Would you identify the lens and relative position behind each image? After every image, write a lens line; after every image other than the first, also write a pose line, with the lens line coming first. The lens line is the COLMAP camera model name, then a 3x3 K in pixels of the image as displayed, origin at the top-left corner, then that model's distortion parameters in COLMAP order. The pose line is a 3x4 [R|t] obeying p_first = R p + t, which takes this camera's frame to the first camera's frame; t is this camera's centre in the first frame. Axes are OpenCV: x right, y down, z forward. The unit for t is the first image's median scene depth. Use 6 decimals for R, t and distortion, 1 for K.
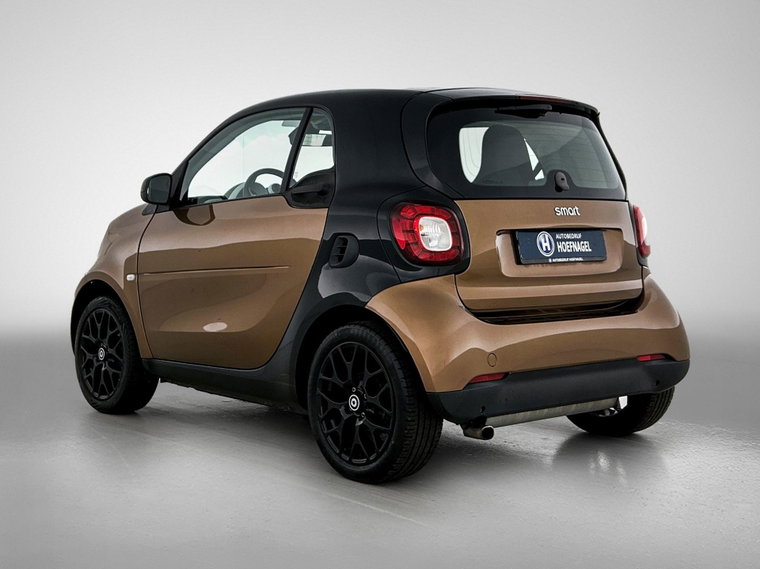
lens RADIAL K [[577.1, 0, 379.1], [0, 577.1, 284.9], [0, 0, 1]] dist [-0.004555, -0.002095]
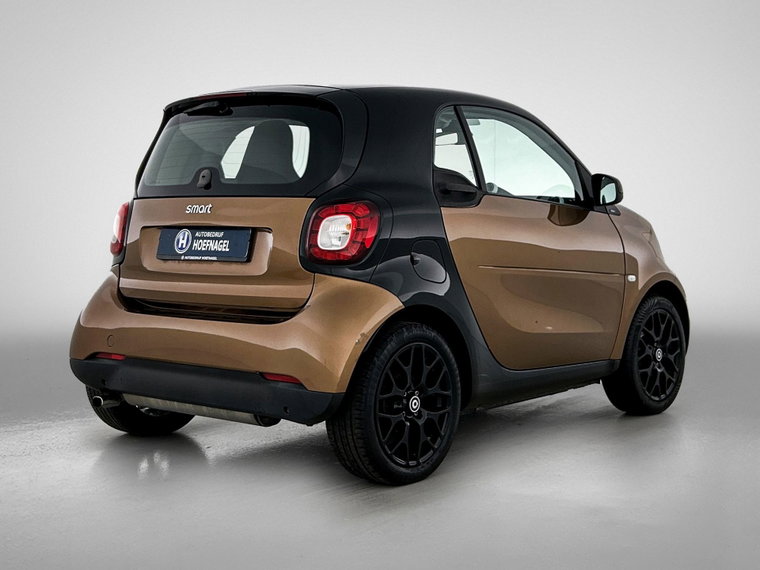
lens RADIAL K [[577.1, 0, 379.2], [0, 577.1, 284.1], [0, 0, 1]] dist [-0.004555, -0.002095]
pose [[0.703487, 0.083866, -0.705742, 1.012713], [-0.084920, 0.995818, 0.033688, -0.047715], [0.705616, 0.036232, 0.707667, 0.423544]]
